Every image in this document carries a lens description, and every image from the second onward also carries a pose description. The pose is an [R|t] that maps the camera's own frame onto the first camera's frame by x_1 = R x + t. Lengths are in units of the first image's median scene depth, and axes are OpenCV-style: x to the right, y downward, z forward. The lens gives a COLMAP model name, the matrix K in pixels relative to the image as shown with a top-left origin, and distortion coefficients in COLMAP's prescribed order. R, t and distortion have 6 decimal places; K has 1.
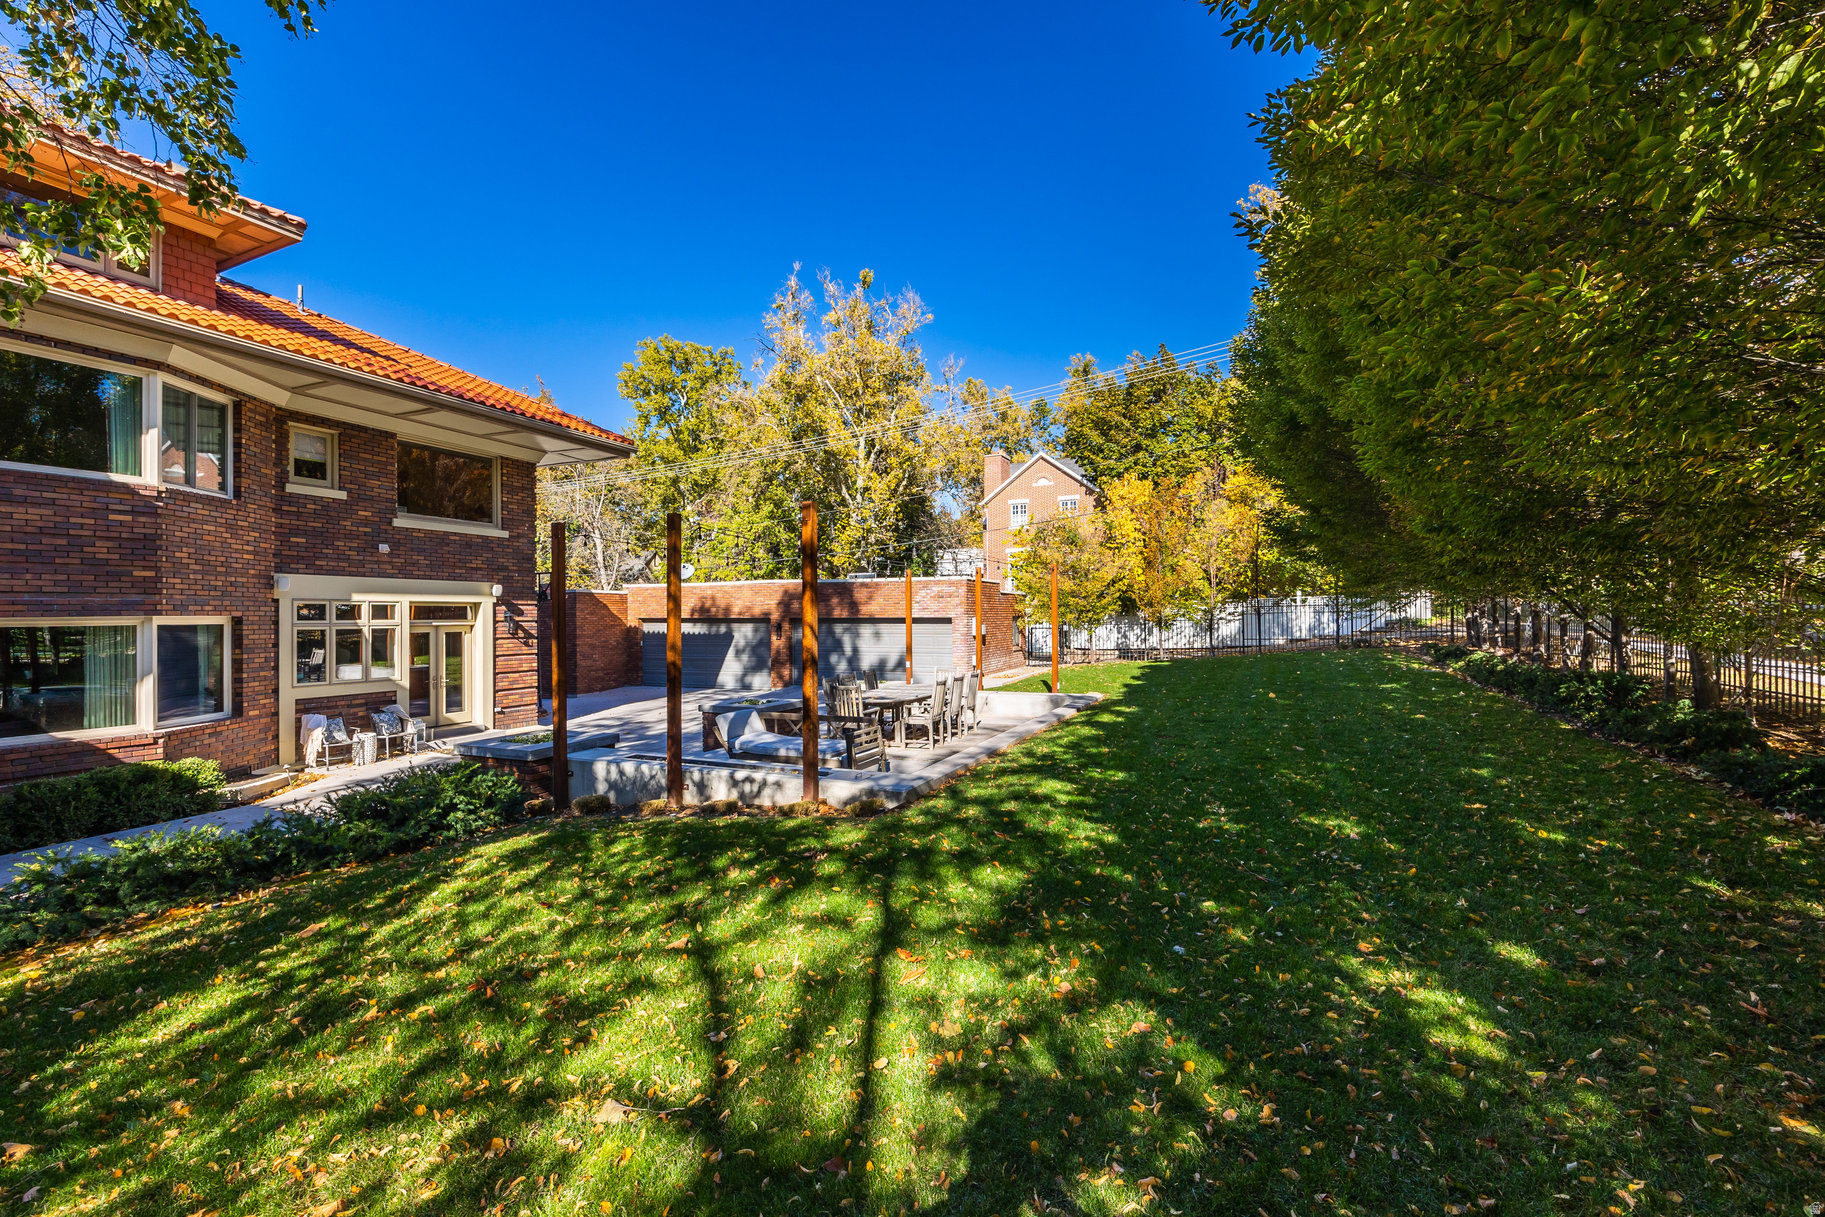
lens RADIAL K [[768.8, 0, 905.4], [0, 768.8, 613.2], [0, 0, 1]] dist [-0.002585, 0.000173]
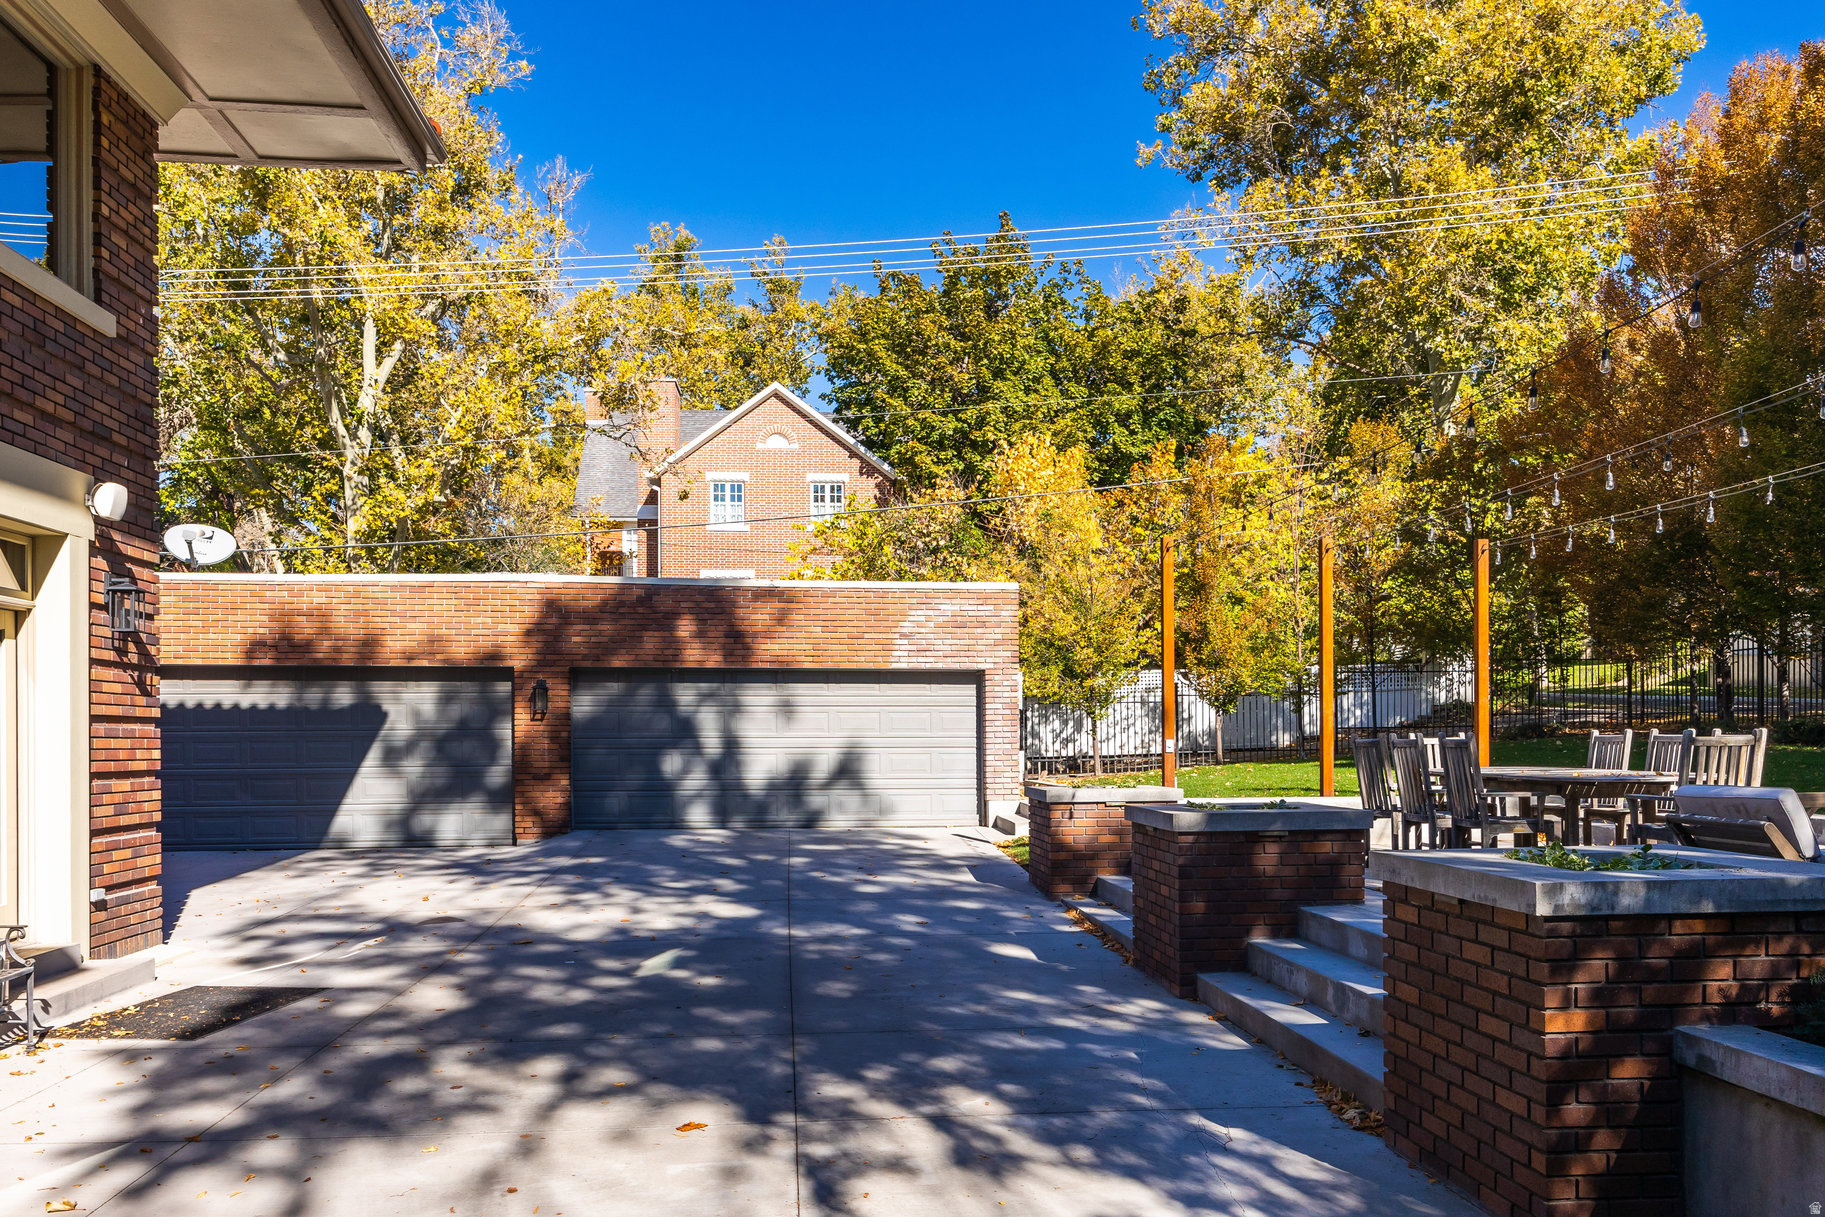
lens RADIAL K [[1412.2, 0, 885.8], [0, 1412.2, 751.1], [0, 0, 1]] dist [-0.000718, 0.003888]
pose [[0.863040, 0.000747, 0.505134, -0.688465], [-0.005412, 0.999955, 0.007767, 0.079695], [-0.505106, -0.009437, 0.863006, 0.450602]]
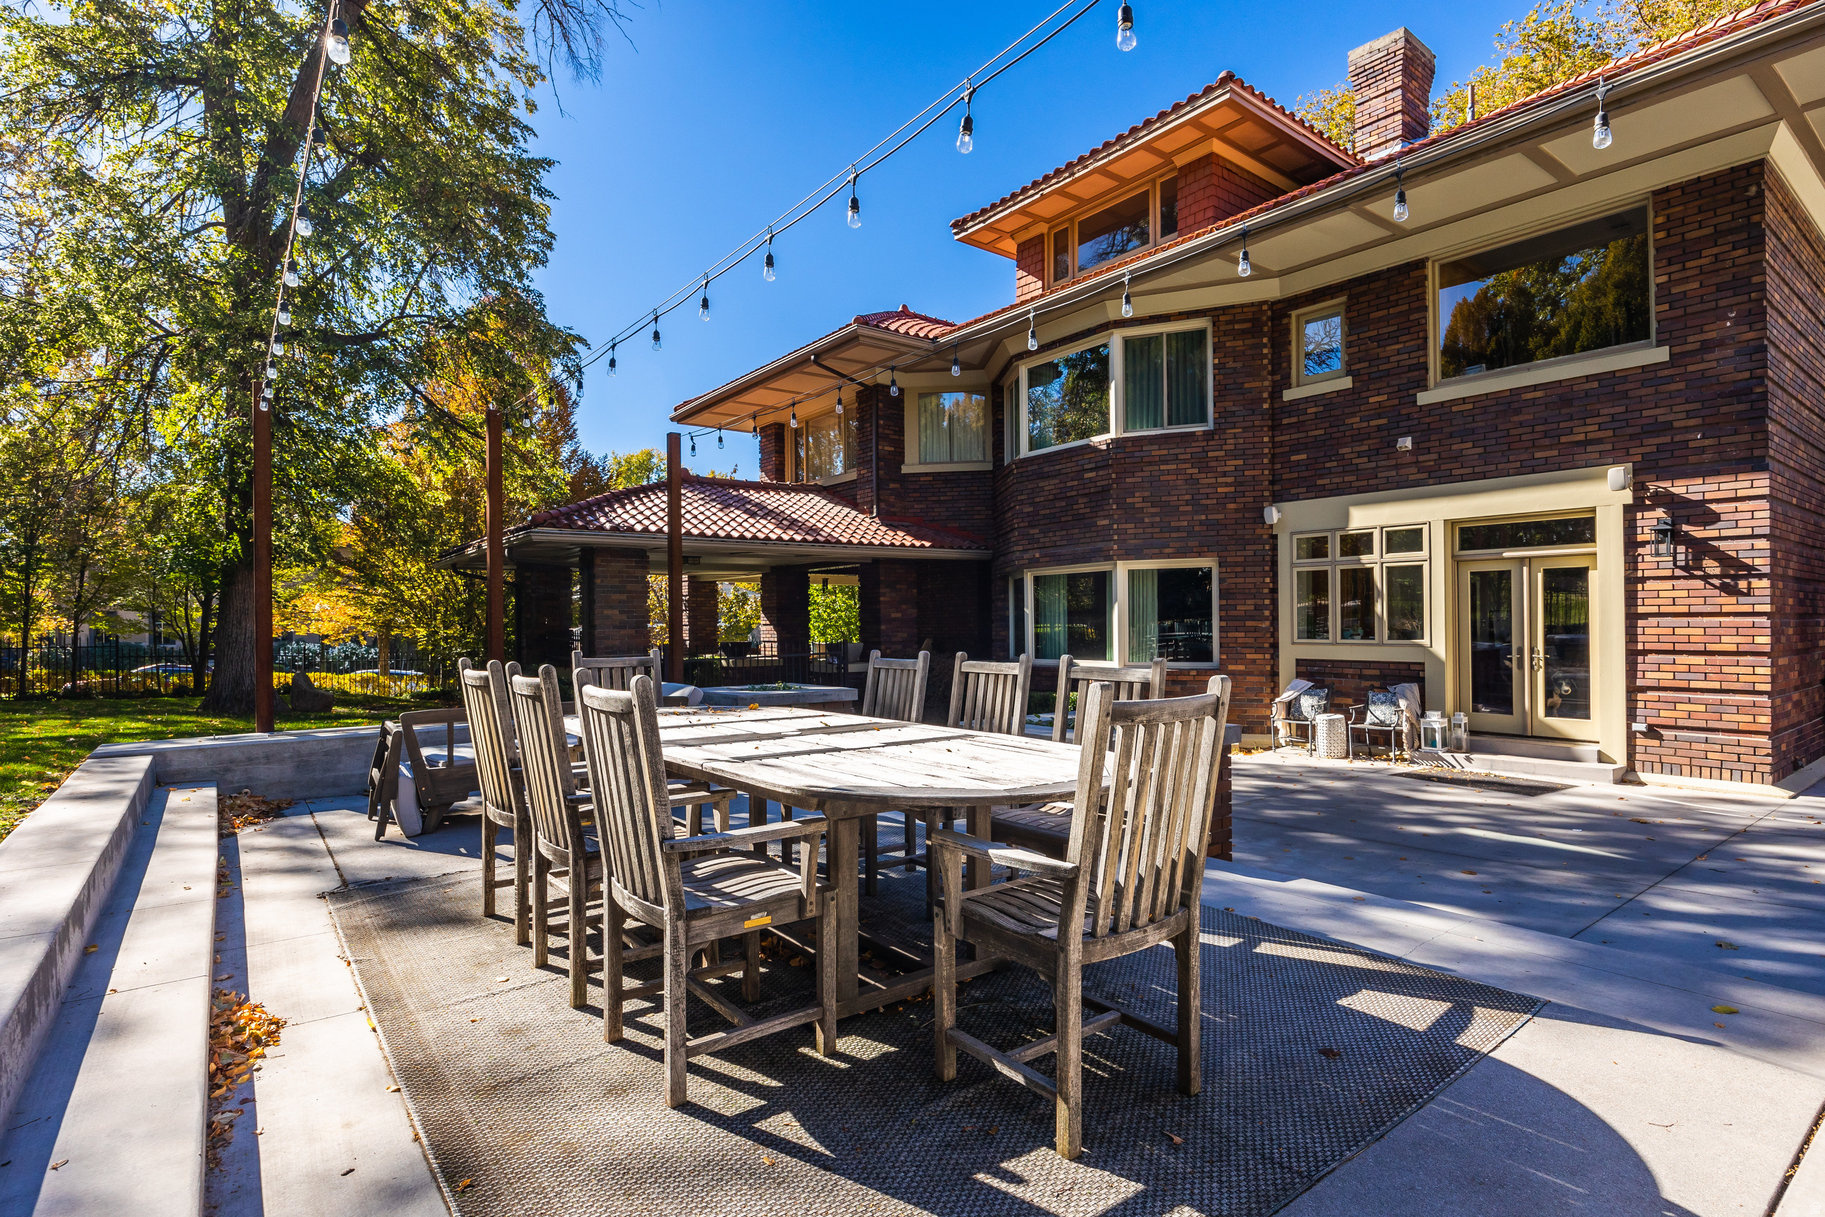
lens RADIAL K [[937.6, 0, 901.5], [0, 937.6, 623.3], [0, 0, 1]] dist [-0.014477, 0.001823]
pose [[-0.480112, 0.009017, -0.877161, 0.249569], [0.013397, 0.999906, 0.002945, 0.067041], [0.877105, -0.010337, -0.480188, 1.106425]]
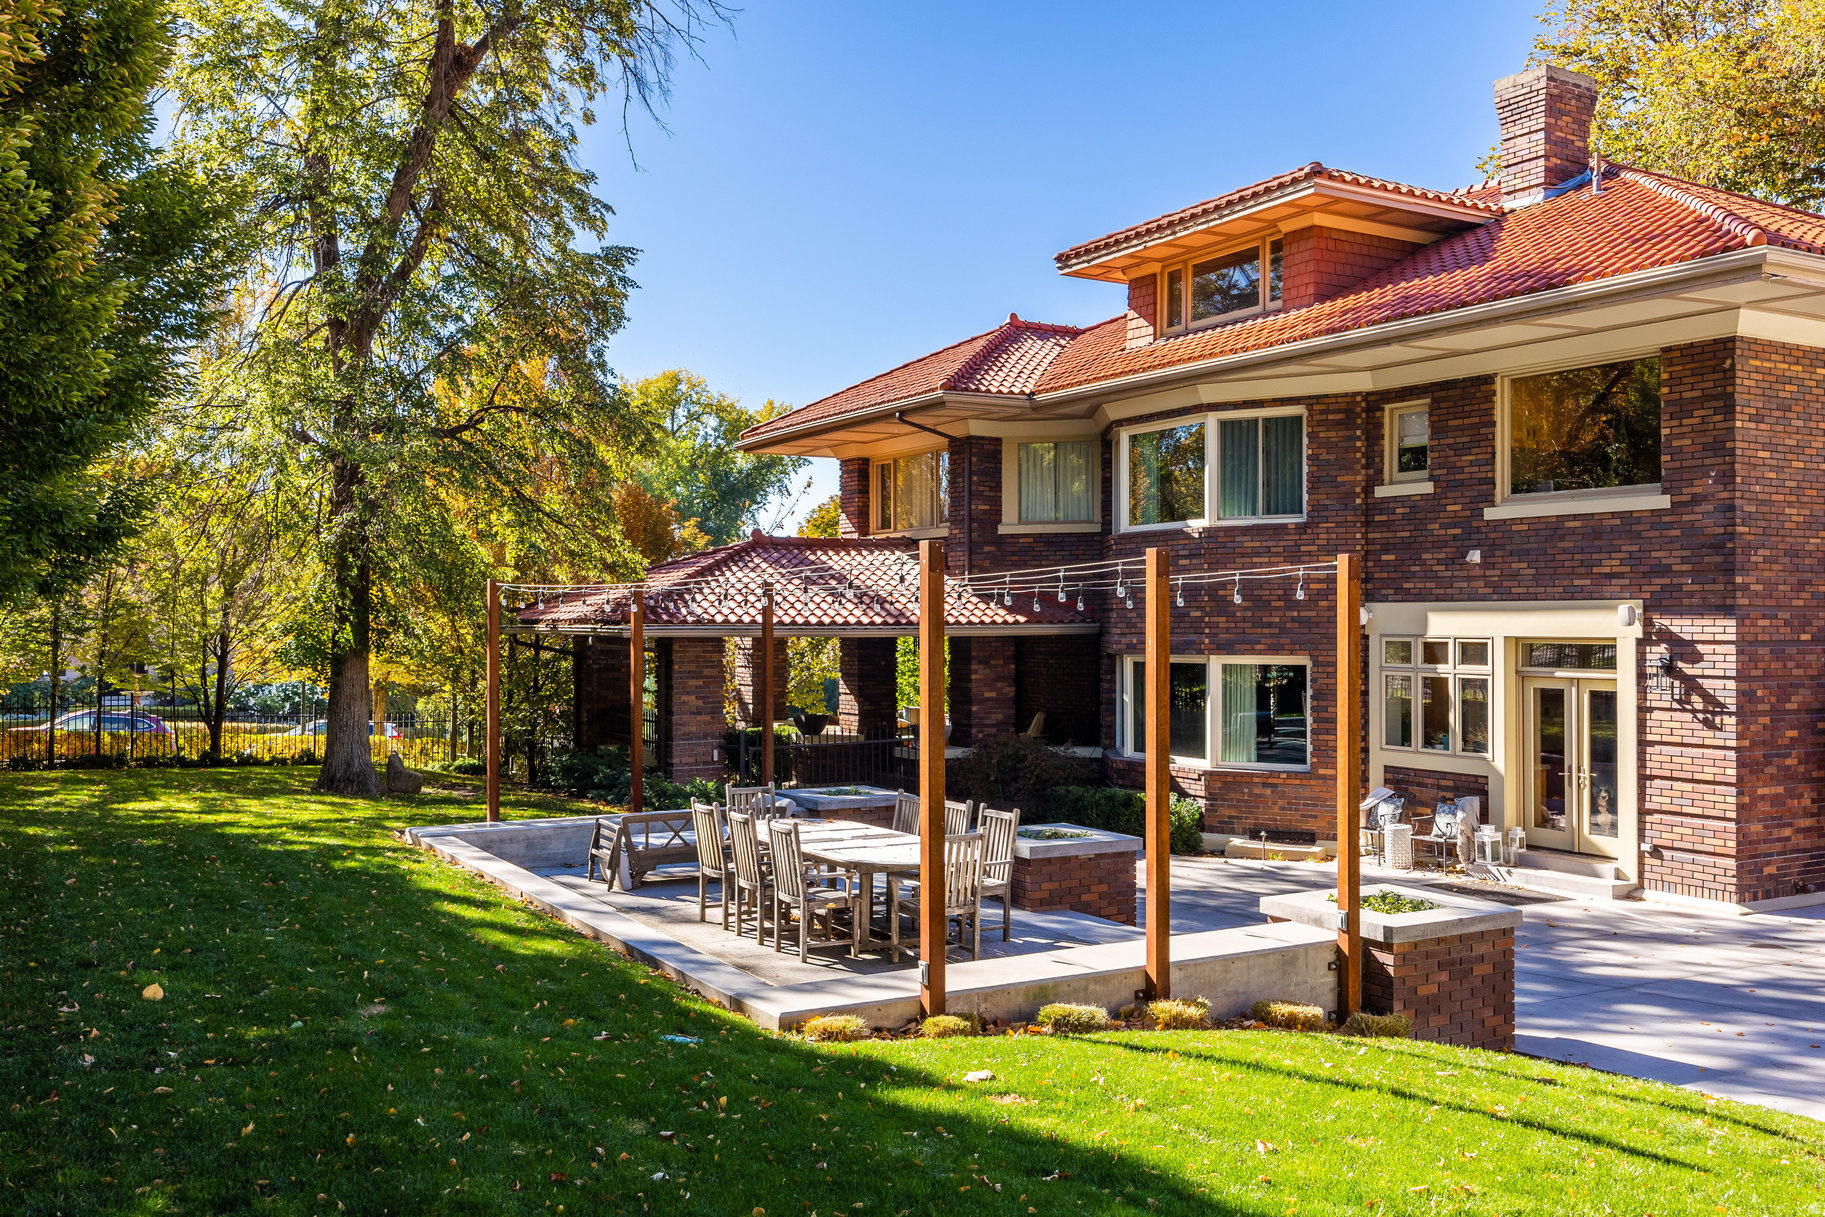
lens RADIAL K [[1637.7, 0, 857.8], [0, 1637.7, 615.5], [0, 0, 1]] dist [0.030121, -0.043052]
pose [[-0.598744, 0.001278, -0.800939, 0.837853], [0.005346, 0.999983, -0.002401, -0.036687], [0.800923, -0.005720, -0.598741, 1.562705]]
